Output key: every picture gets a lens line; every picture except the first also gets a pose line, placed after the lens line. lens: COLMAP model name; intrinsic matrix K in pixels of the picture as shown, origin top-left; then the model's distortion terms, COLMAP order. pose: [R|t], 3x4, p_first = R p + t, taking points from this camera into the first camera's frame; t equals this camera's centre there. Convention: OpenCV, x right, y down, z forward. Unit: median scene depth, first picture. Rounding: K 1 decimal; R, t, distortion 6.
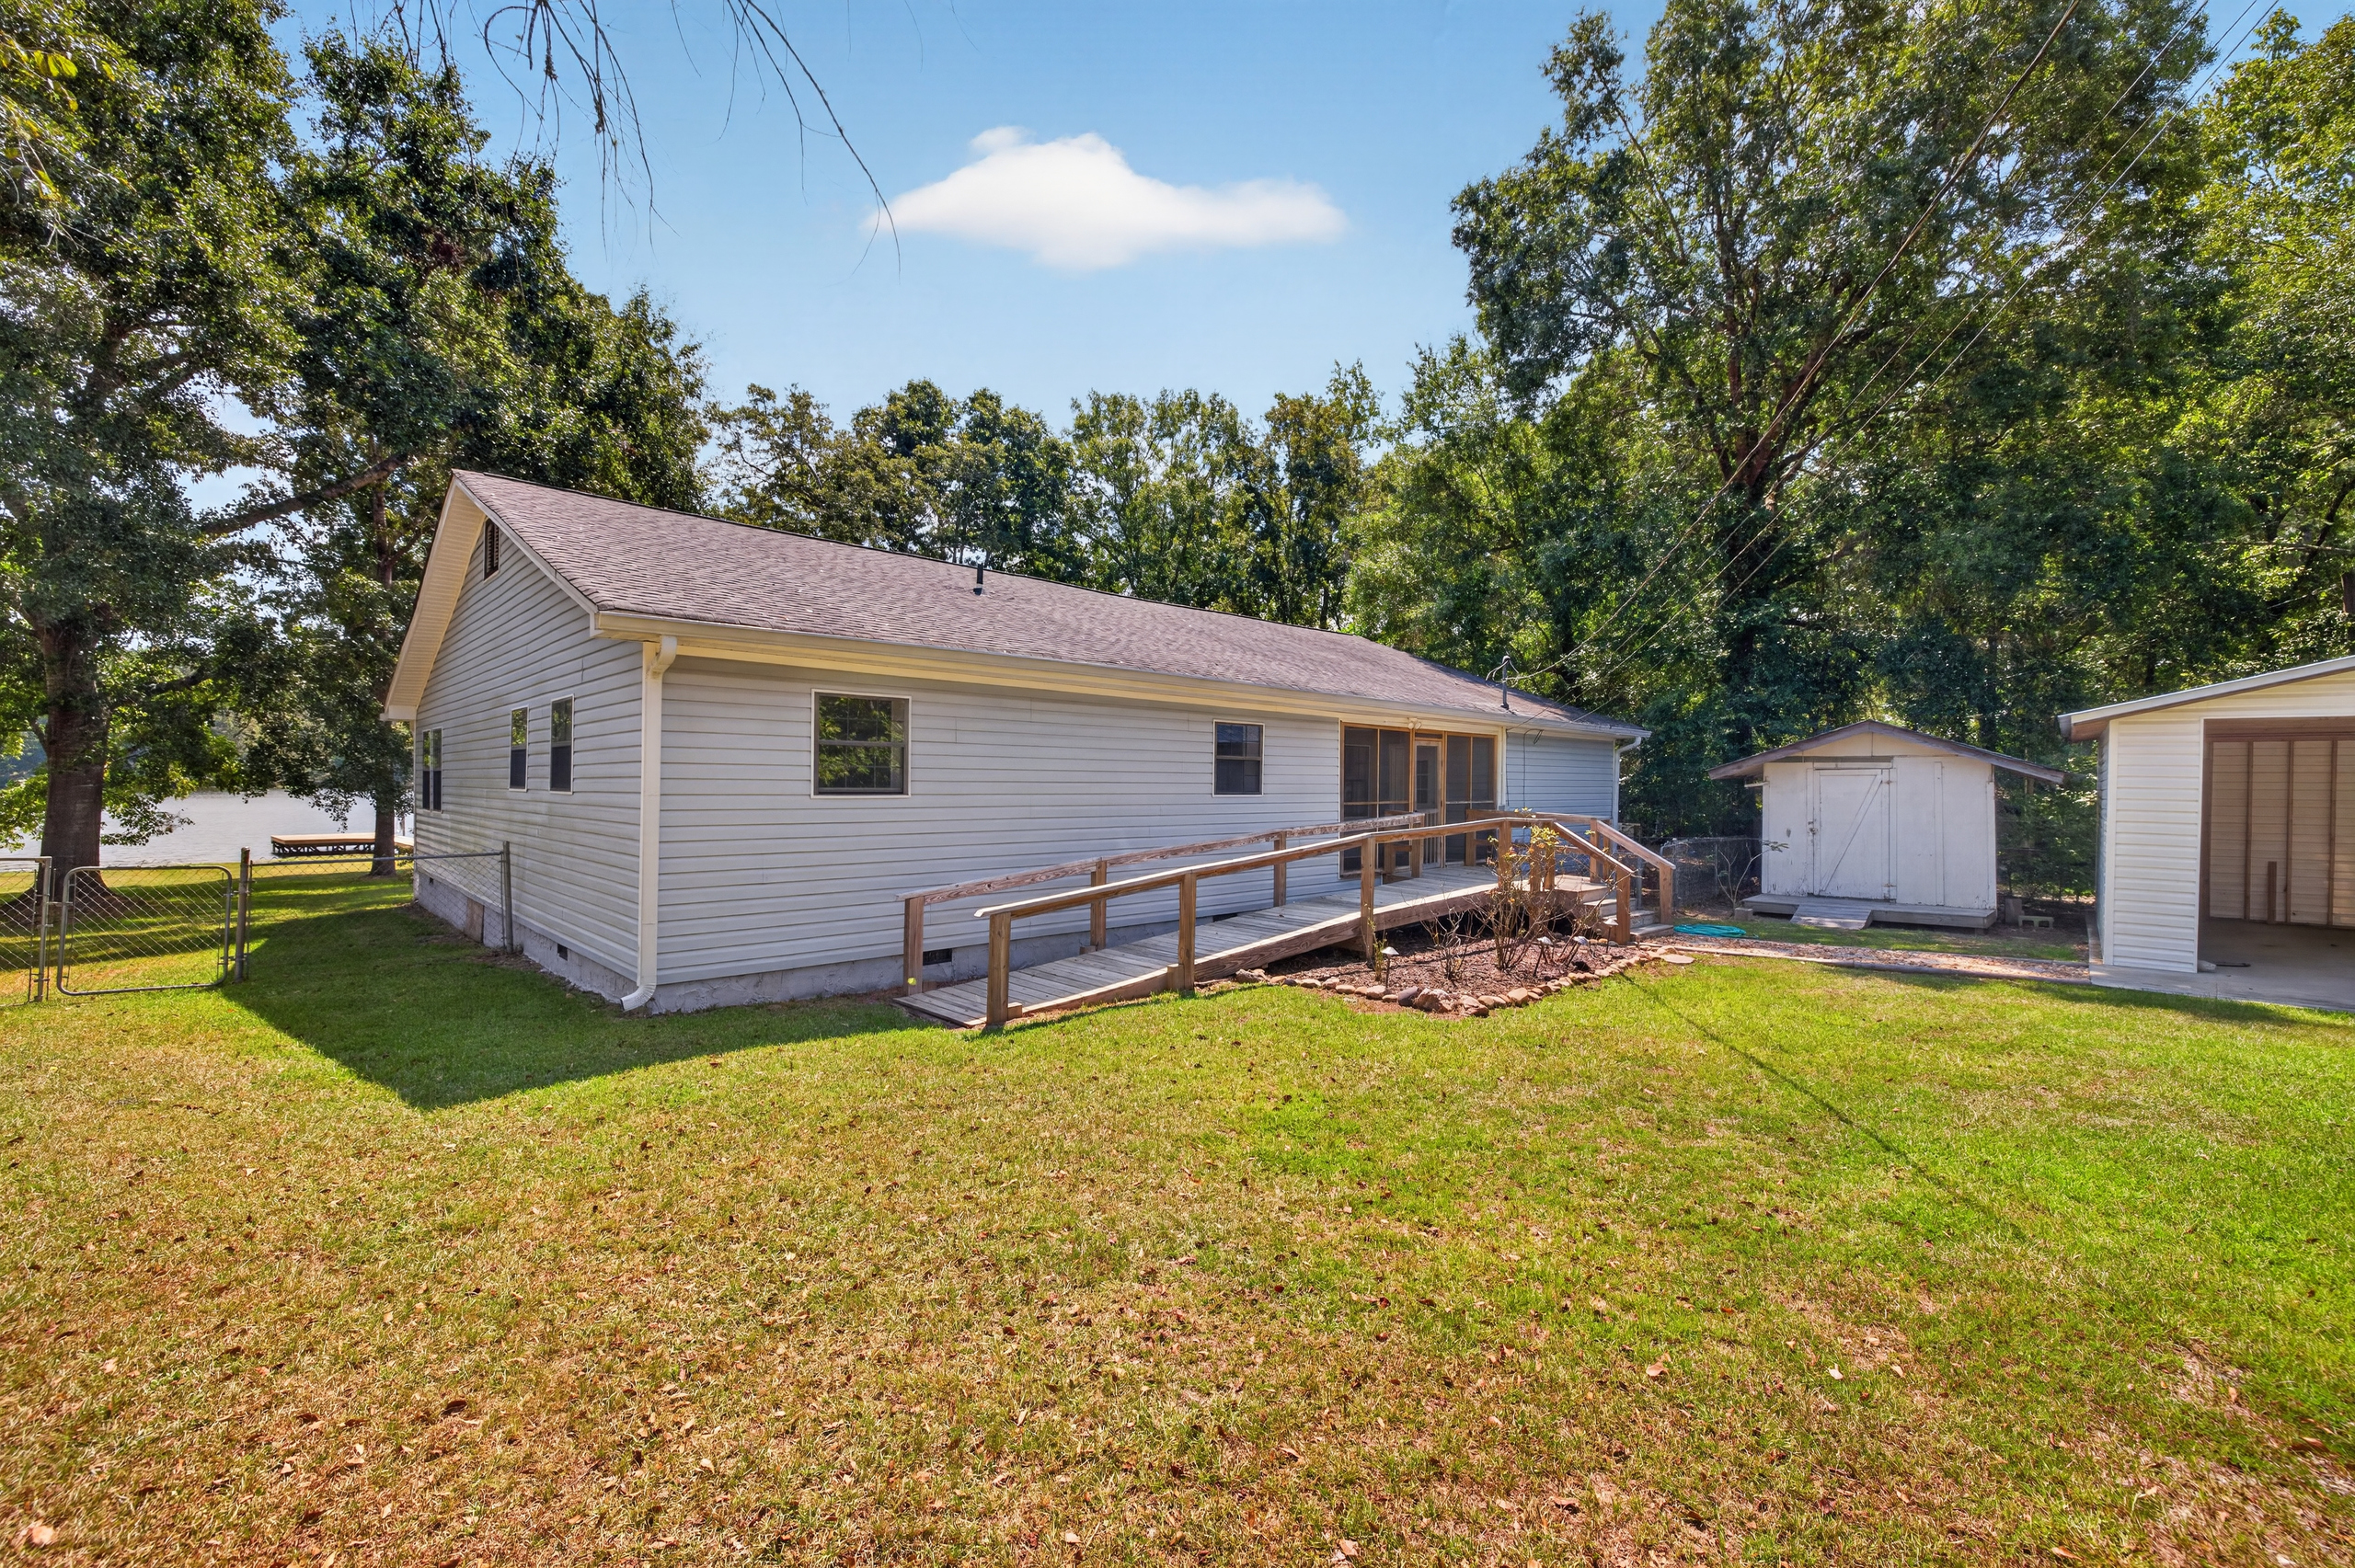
lens RADIAL K [[980.2, 0, 1164.1], [0, 980.2, 777.4], [0, 0, 1]] dist [0.003762, 0.000464]
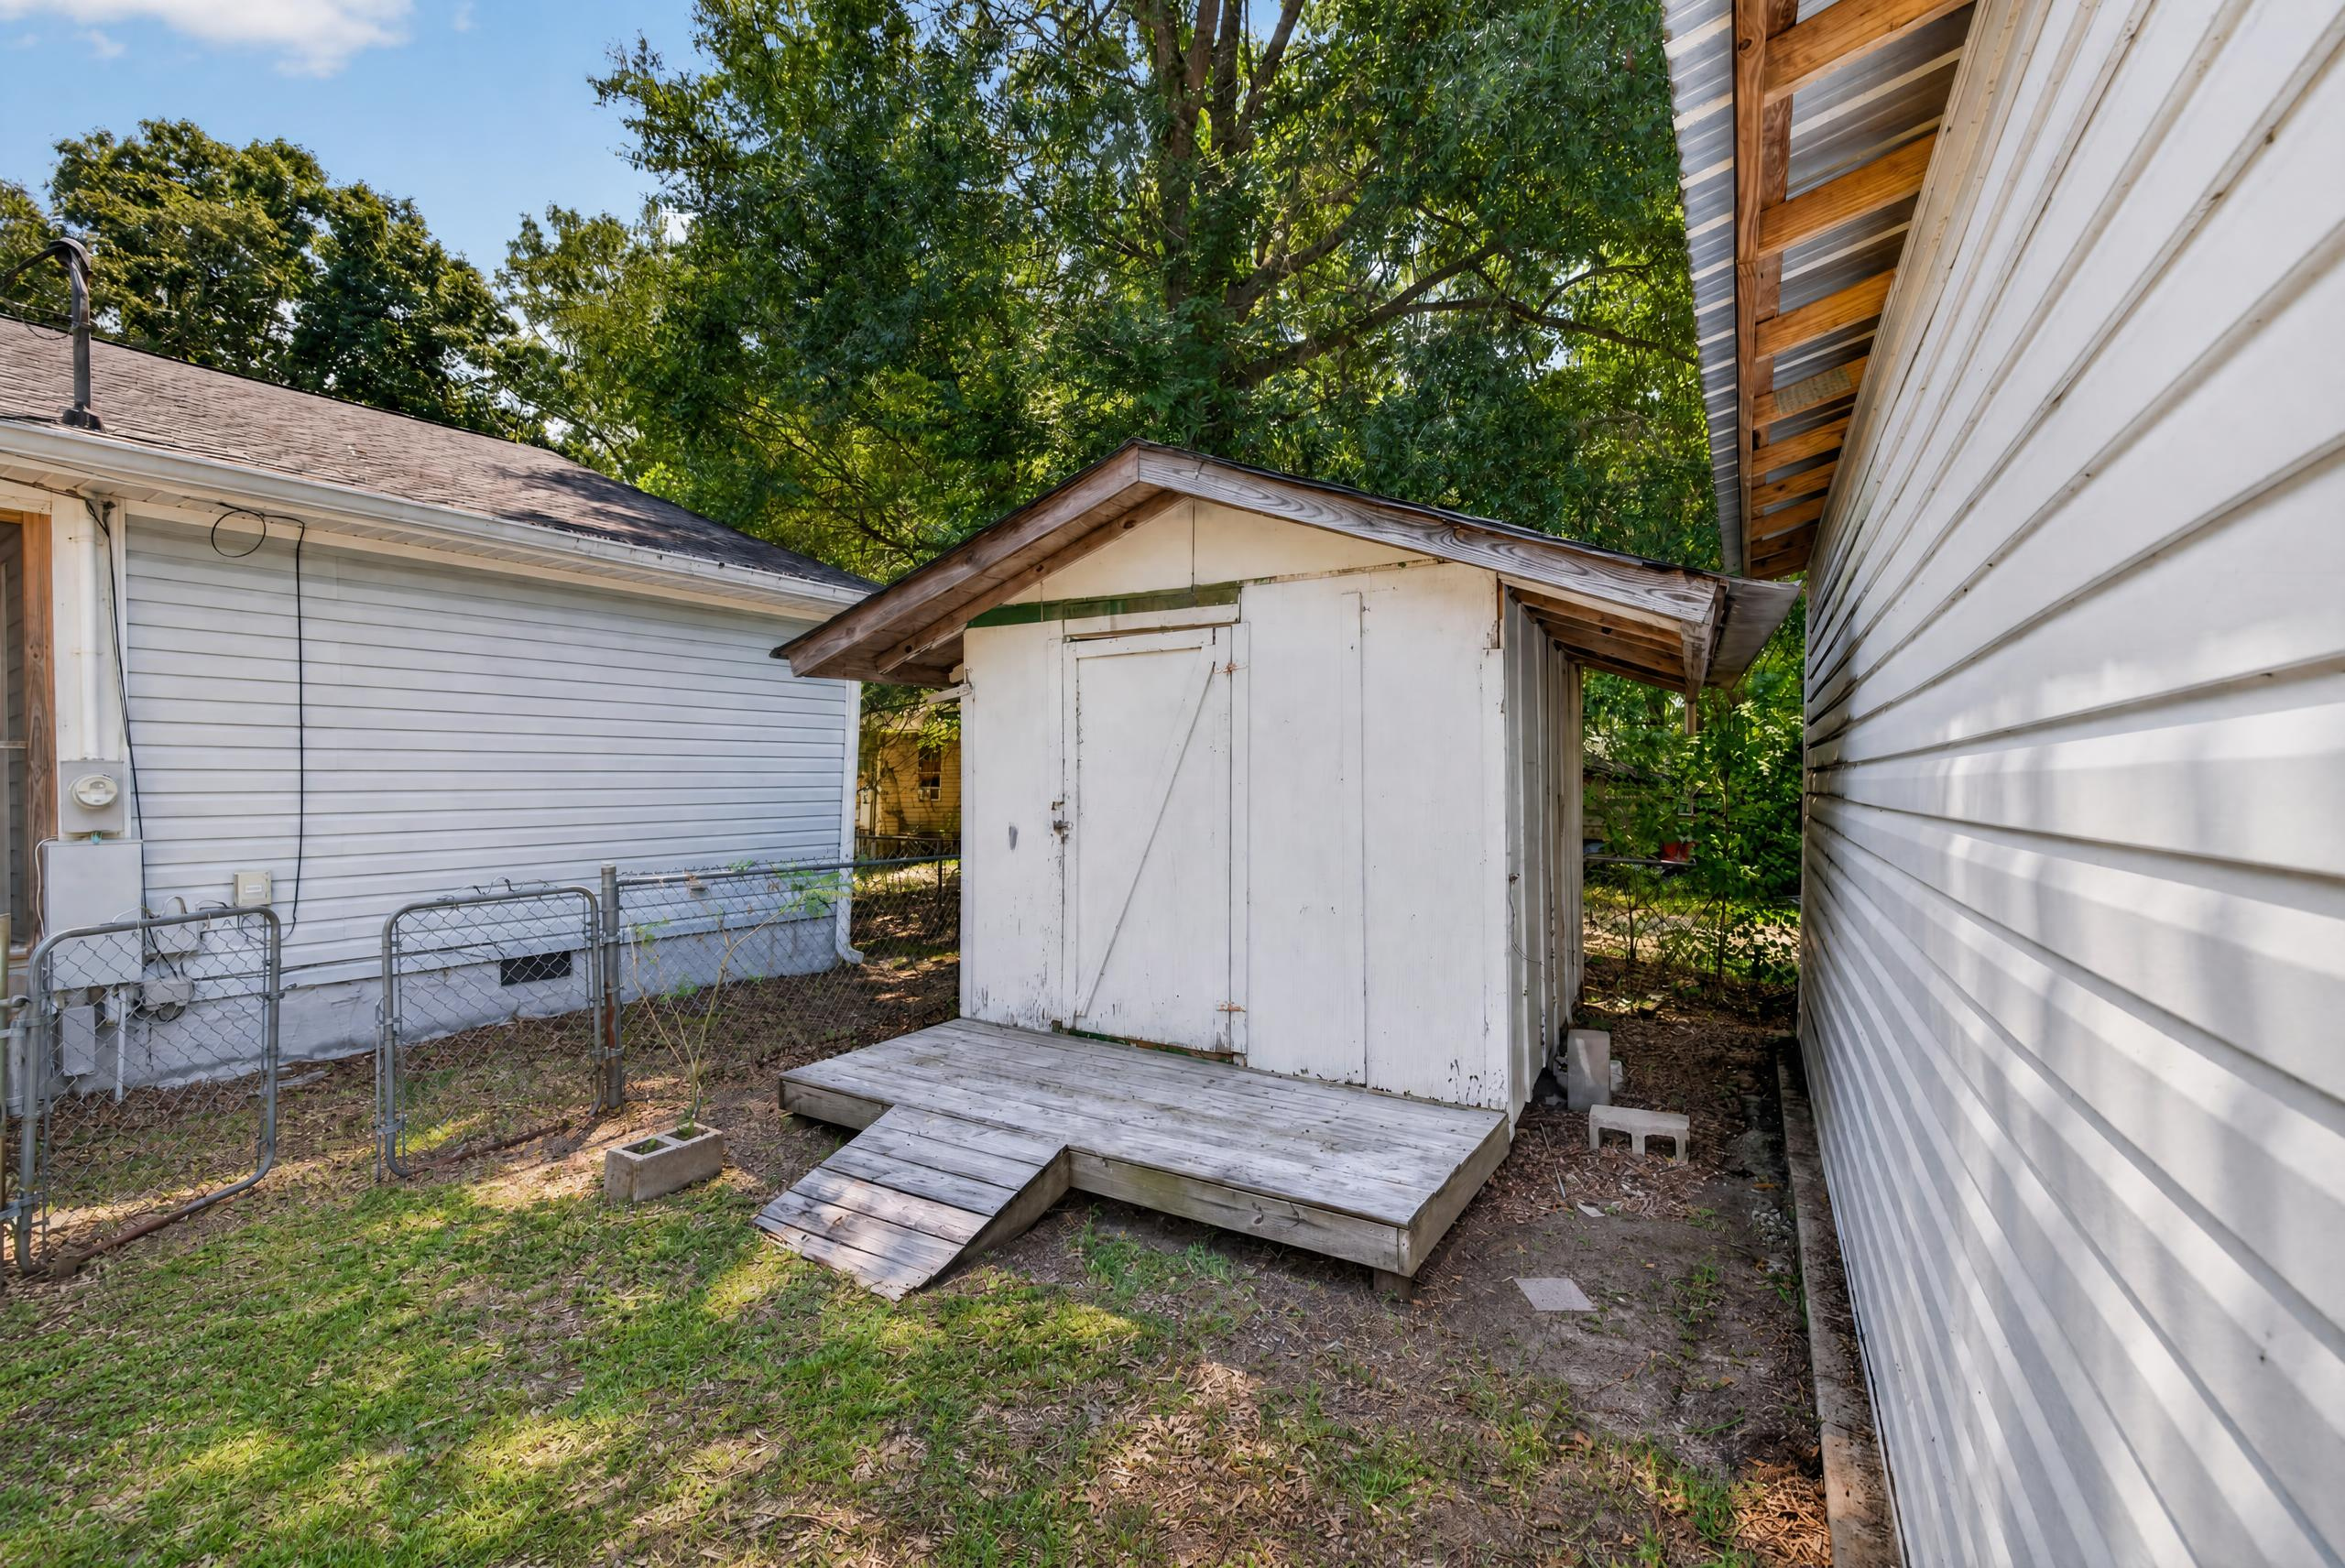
lens RADIAL K [[976.1, 0, 1159.1], [0, 976.1, 777.4], [0, 0, 1]] dist [0.003762, 0.000464]
pose [[0.981733, -0.003782, 0.190225, 0.653807], [0.003231, 0.999990, 0.003210, 0.037046], [-0.190235, -0.002536, 0.981735, 0.701071]]
